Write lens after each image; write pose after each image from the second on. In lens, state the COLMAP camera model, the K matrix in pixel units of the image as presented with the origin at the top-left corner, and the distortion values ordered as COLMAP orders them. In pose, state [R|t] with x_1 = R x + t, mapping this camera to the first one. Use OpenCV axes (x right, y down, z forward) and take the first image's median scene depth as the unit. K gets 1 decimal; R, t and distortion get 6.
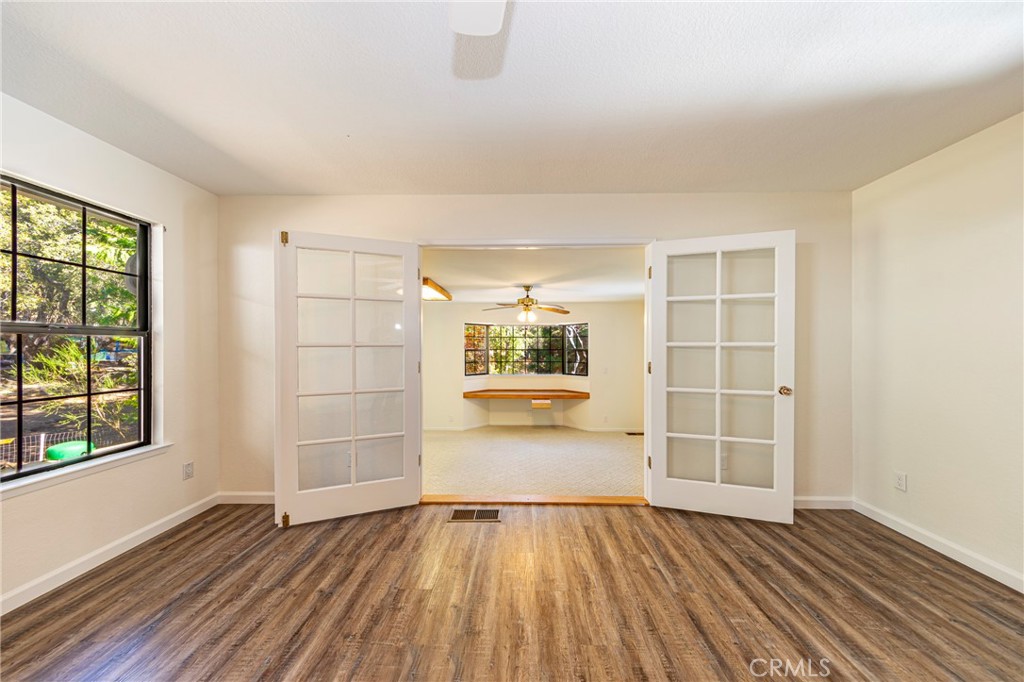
lens RADIAL K [[326.7, 0, 517.8], [0, 326.7, 347.4], [0, 0, 1]] dist [0.005160, -0.000056]
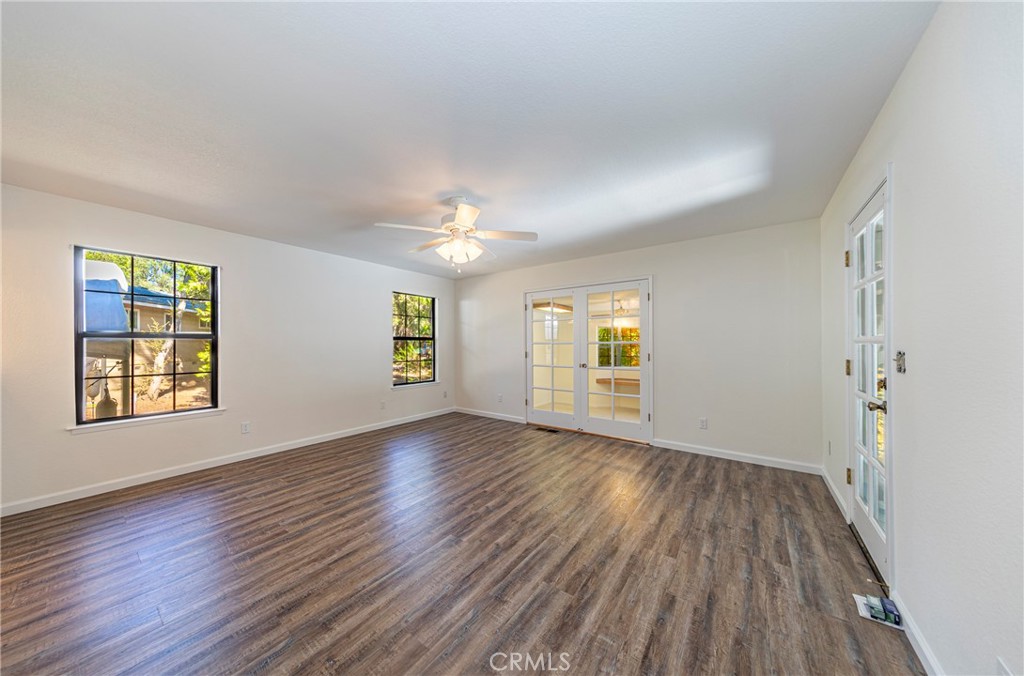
lens RADIAL K [[327.2, 0, 517.7], [0, 327.2, 341.8], [0, 0, 1]] dist [0.007183, -0.000108]
pose [[0.822691, -0.006521, -0.568452, 0.643781], [0.000070, 0.999935, -0.011369, 0.005260], [0.568489, 0.009314, 0.822638, -0.544606]]
